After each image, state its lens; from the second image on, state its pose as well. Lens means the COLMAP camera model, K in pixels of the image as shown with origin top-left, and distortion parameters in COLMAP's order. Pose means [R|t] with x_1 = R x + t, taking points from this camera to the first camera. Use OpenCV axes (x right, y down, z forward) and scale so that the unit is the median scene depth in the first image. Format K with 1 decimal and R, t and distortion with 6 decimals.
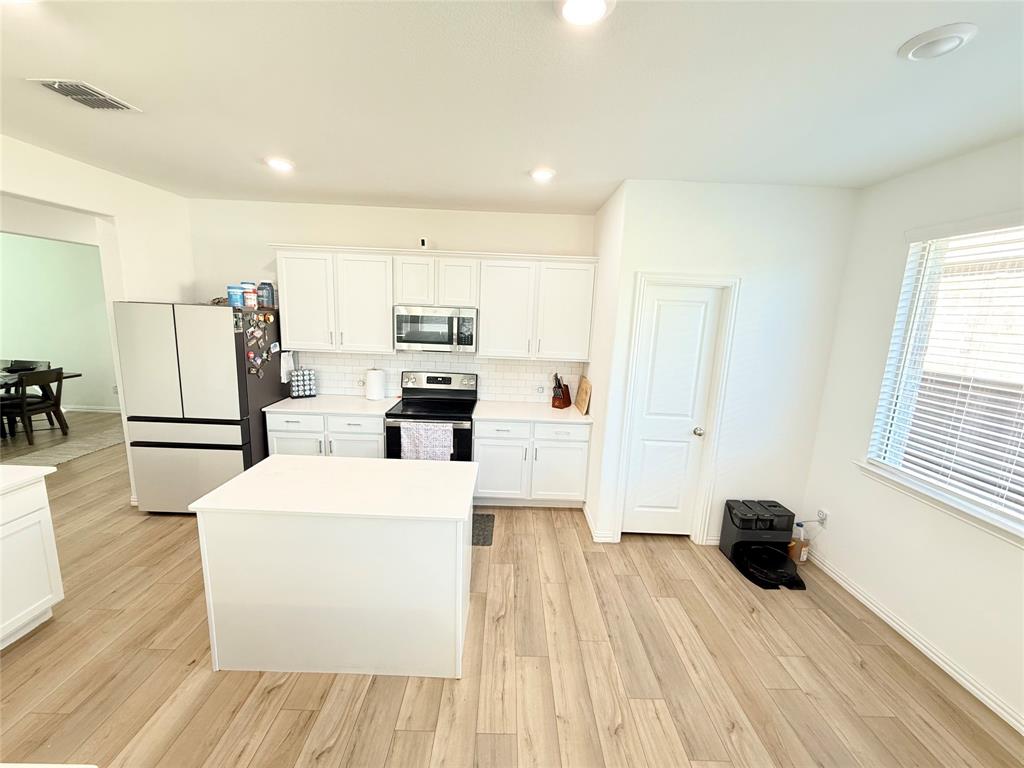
lens RADIAL K [[407.2, 0, 512.0], [0, 407.2, 384.0], [0, 0, 1]] dist [0.000469, 0.000369]
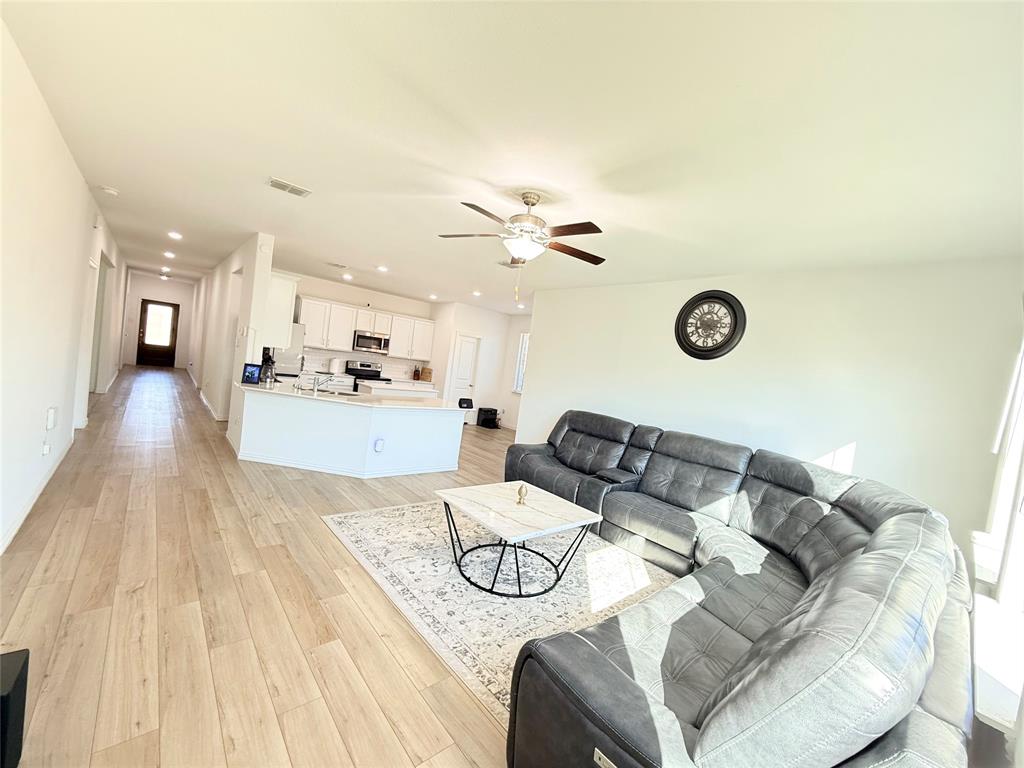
lens RADIAL K [[409.8, 0, 514.5], [0, 409.8, 385.6], [0, 0, 1]] dist [-0.000550, 0.000015]
pose [[0.751209, 0.026681, 0.659524, -1.262937], [0.018013, 0.997982, -0.060890, 0.303501], [-0.659818, 0.057621, 0.749213, -1.435534]]
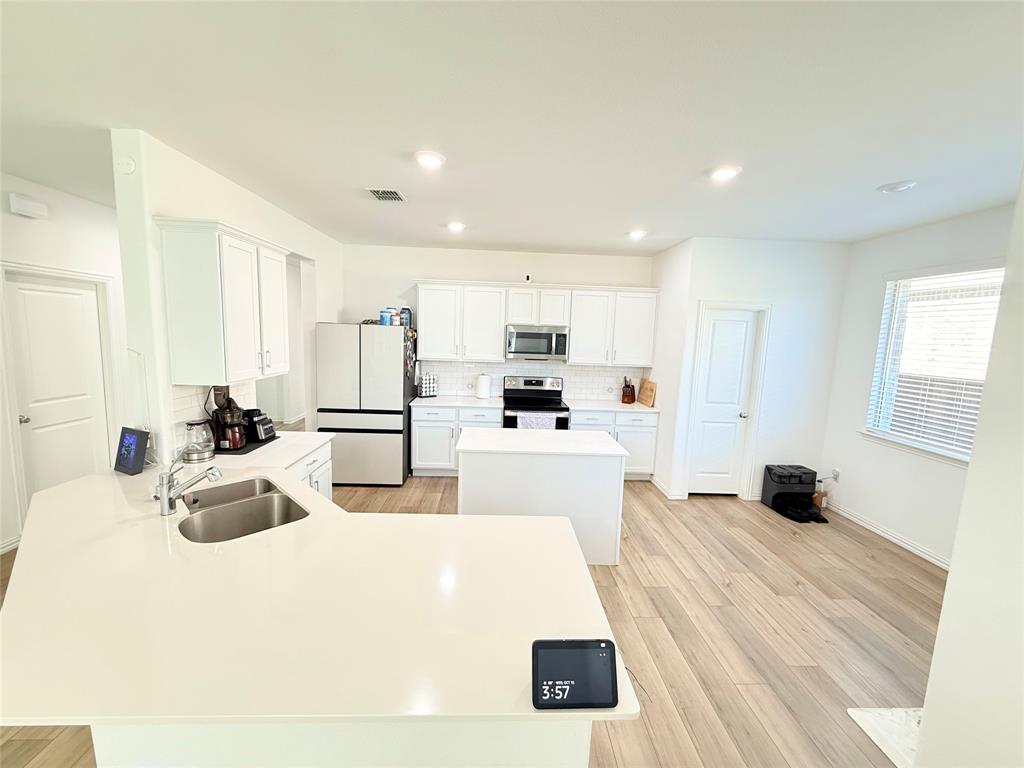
lens RADIAL K [[407.2, 0, 512.0], [0, 407.2, 384.0], [0, 0, 1]] dist [0.000469, 0.000369]
pose [[0.999534, -0.008486, 0.029334, -0.351130], [0.010036, 0.998539, -0.053105, 0.076389], [-0.028841, 0.053374, 0.998158, -0.342084]]
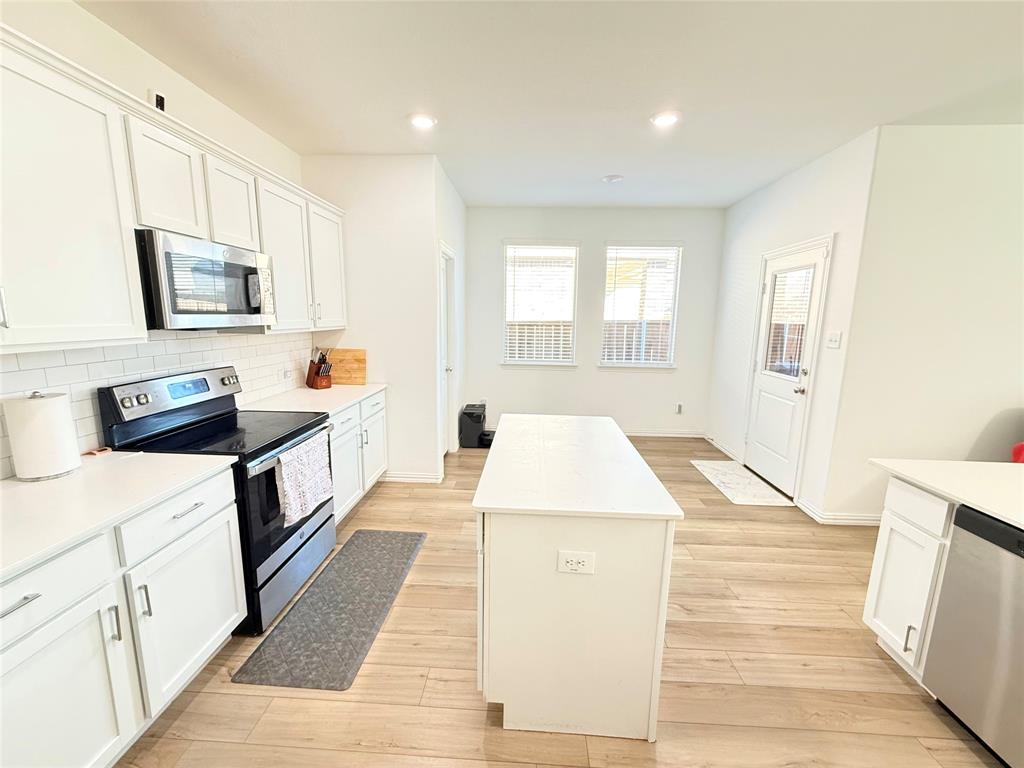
lens RADIAL K [[409.0, 0, 511.2], [0, 409.0, 381.0], [0, 0, 1]] dist [-0.000104, -0.000023]
pose [[0.058949, -0.199133, 0.978198, -0.821132], [0.168617, 0.967808, 0.186856, -0.056836], [-0.983917, 0.153926, 0.090629, 0.671751]]
